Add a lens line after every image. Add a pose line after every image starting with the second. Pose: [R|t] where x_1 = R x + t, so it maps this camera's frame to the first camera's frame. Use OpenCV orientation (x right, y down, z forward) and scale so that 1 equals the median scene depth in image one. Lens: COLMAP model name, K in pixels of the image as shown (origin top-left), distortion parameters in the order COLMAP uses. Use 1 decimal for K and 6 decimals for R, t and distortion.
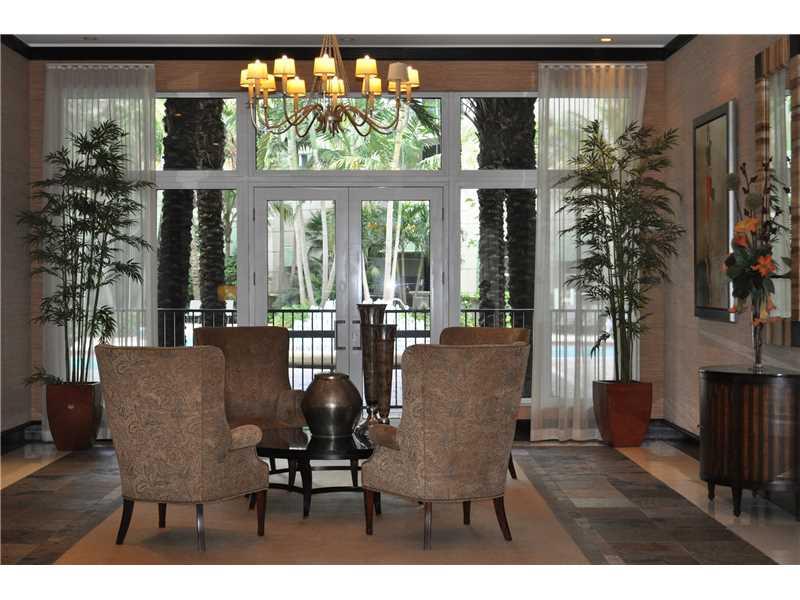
lens RADIAL K [[1395.3, 0, 400.0], [0, 1395.3, 299.3], [0, 0, 1]] dist [0.085521, 0.000000]
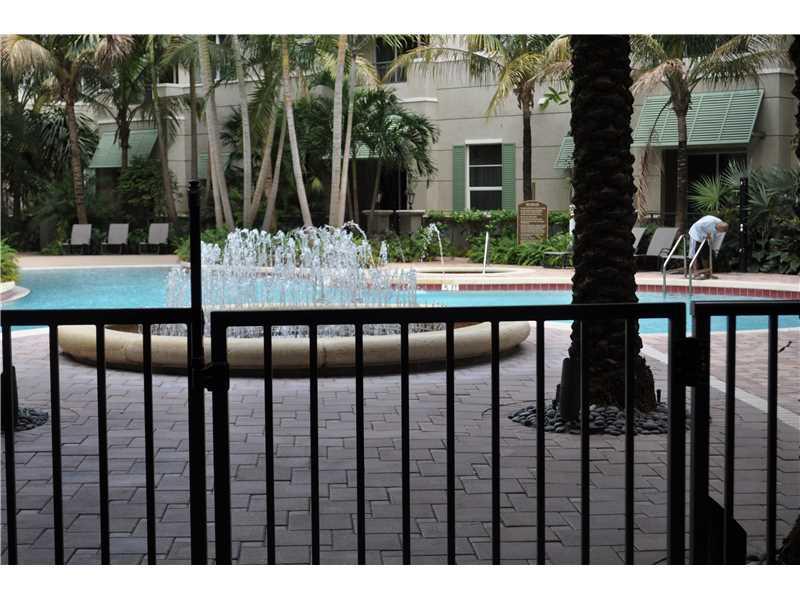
lens RADIAL K [[1395.3, 0, 400.8], [0, 1395.3, 300.5], [0, 0, 1]] dist [0.085521, 0.000000]
pose [[0.999013, -0.012093, 0.042749, -0.005697], [0.009501, 0.998134, 0.060322, -0.002537], [-0.043398, -0.059856, 0.997263, 0.251150]]
